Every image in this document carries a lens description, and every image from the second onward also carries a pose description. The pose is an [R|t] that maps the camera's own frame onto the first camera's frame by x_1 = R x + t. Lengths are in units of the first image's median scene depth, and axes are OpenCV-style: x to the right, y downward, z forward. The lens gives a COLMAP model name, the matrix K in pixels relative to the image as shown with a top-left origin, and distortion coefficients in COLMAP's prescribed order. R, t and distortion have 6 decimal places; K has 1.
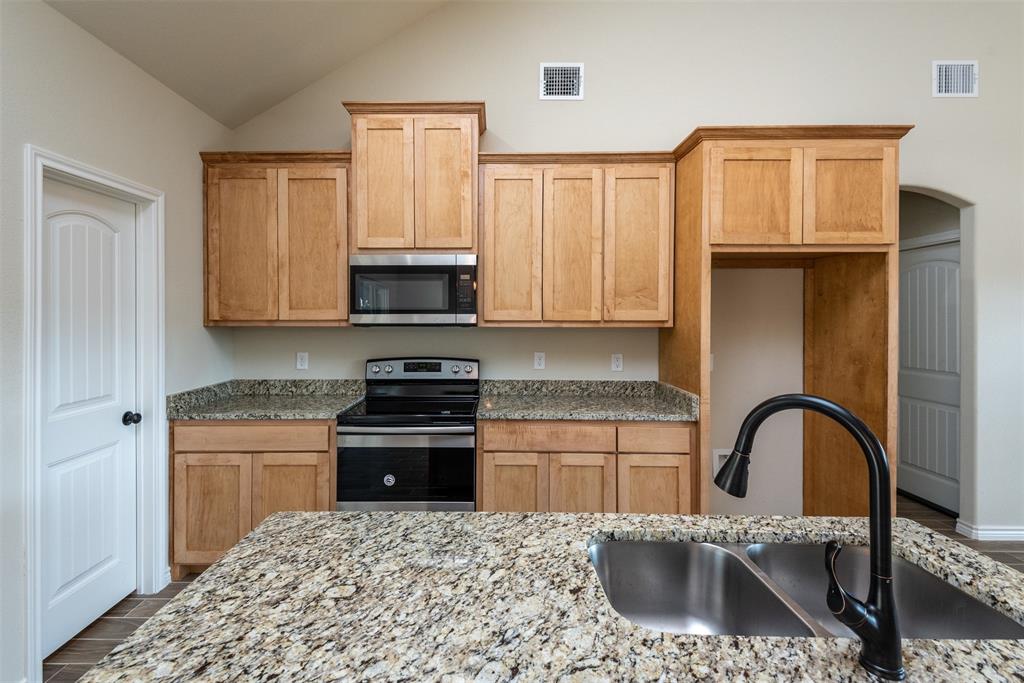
lens RADIAL K [[481.1, 0, 493.4], [0, 481.1, 316.8], [0, 0, 1]] dist [0.026426, -0.010917]
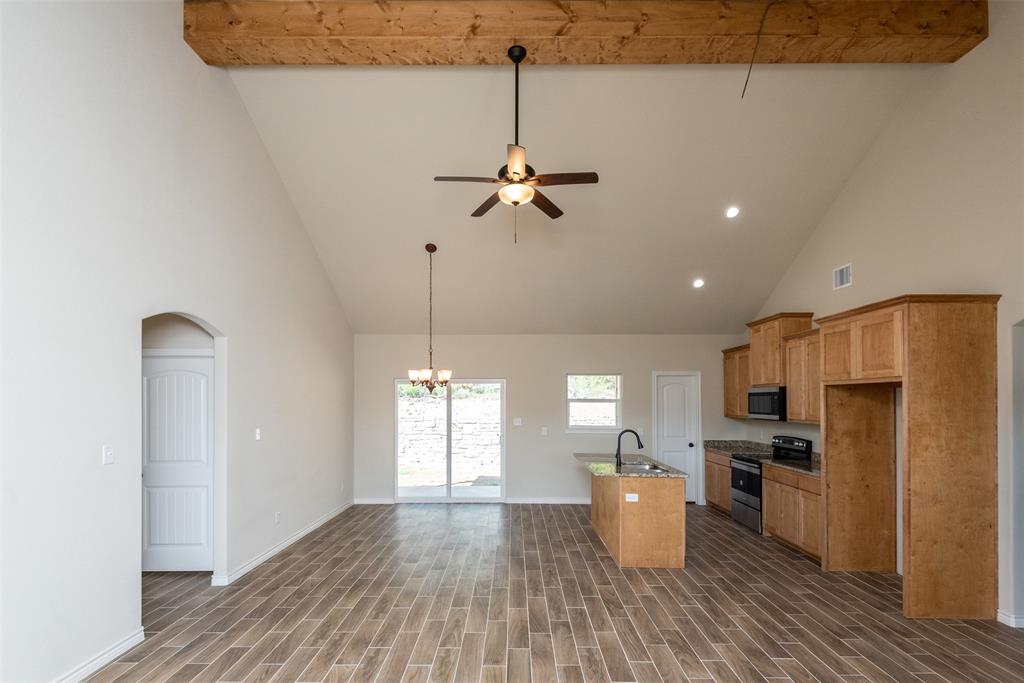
lens RADIAL K [[481.1, 0, 487.8], [0, 481.1, 393.6], [0, 0, 1]] dist [0.026426, -0.010917]
pose [[-0.034892, -0.014742, -0.999282, 2.093358], [-0.006951, 0.999871, -0.014508, -0.060130], [0.999367, 0.006440, -0.034990, -0.179075]]
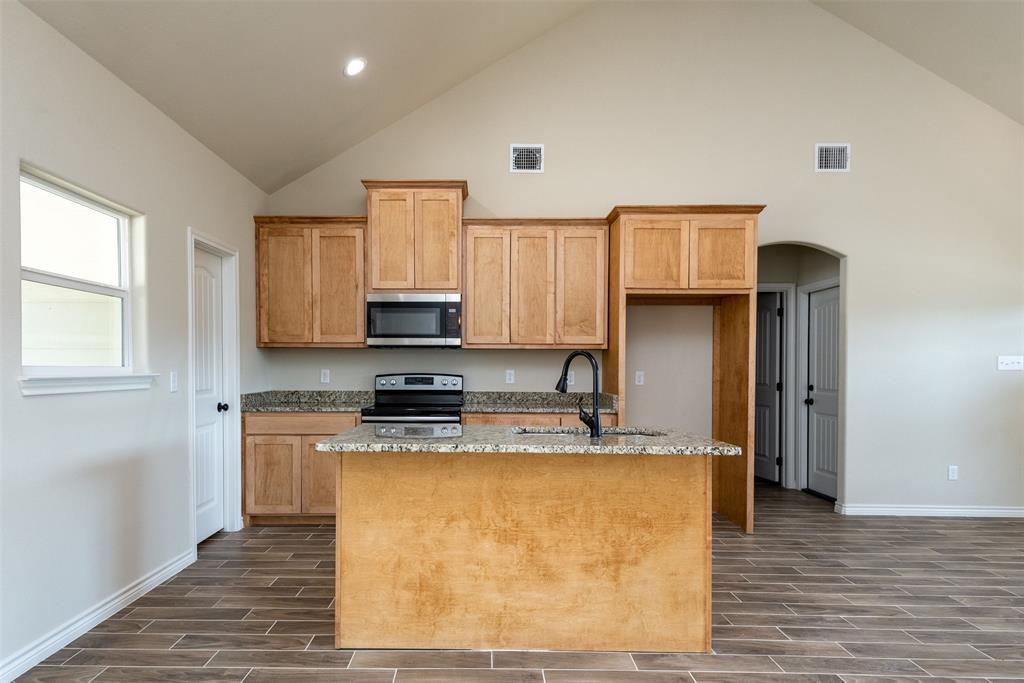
lens RADIAL K [[617.5, 0, 488.7], [0, 617.5, 377.9], [0, 0, 1]] dist [0.037295, -0.014299]
pose [[0.999959, 0.002292, 0.008798, 0.028473], [-0.002446, 0.999842, 0.017583, 0.074810], [-0.008756, -0.017604, 0.999807, -0.735522]]
